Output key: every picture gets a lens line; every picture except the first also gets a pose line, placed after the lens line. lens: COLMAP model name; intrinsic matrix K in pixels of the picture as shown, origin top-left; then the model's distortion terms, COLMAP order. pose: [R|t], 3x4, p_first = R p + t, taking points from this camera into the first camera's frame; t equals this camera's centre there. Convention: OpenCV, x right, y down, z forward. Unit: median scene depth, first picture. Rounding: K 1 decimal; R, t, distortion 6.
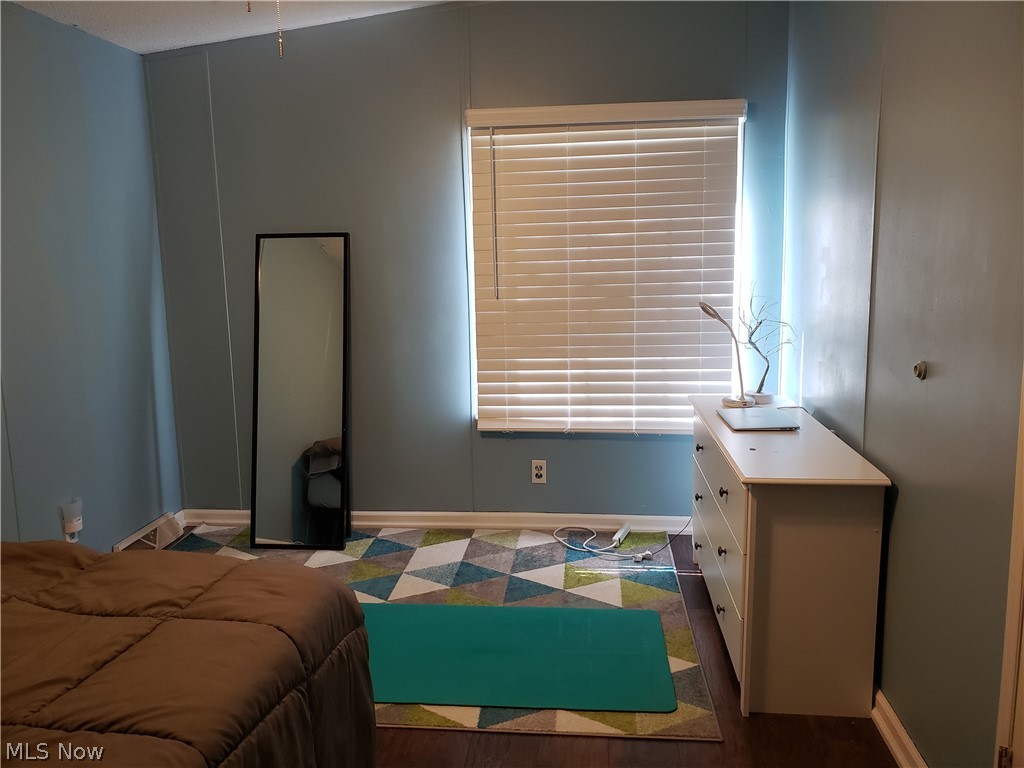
lens RADIAL K [[780.2, 0, 509.1], [0, 780.2, 372.5], [0, 0, 1]] dist [0.111814, -0.198614]
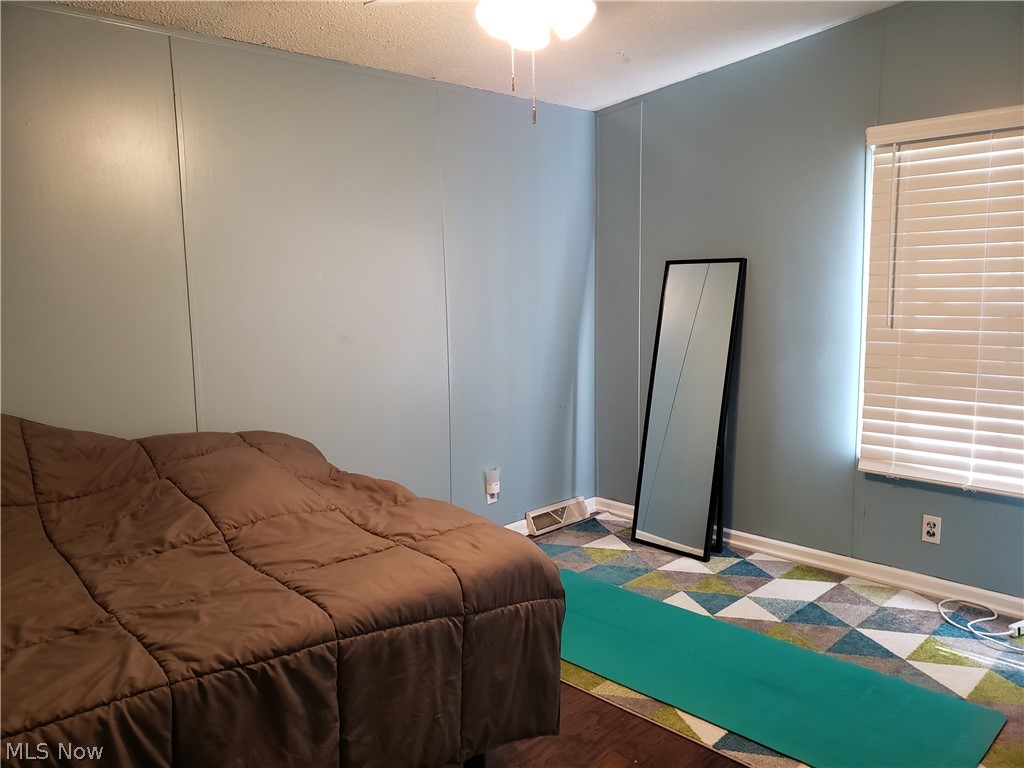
lens RADIAL K [[778.4, 0, 512.0], [0, 778.4, 384.0], [0, 0, 1]] dist [-0.009465, -0.000534]
pose [[0.772198, 0.093181, -0.628513, 0.218054], [-0.102146, 0.994527, 0.021947, -0.005358], [0.627118, 0.047253, 0.777490, 0.027388]]
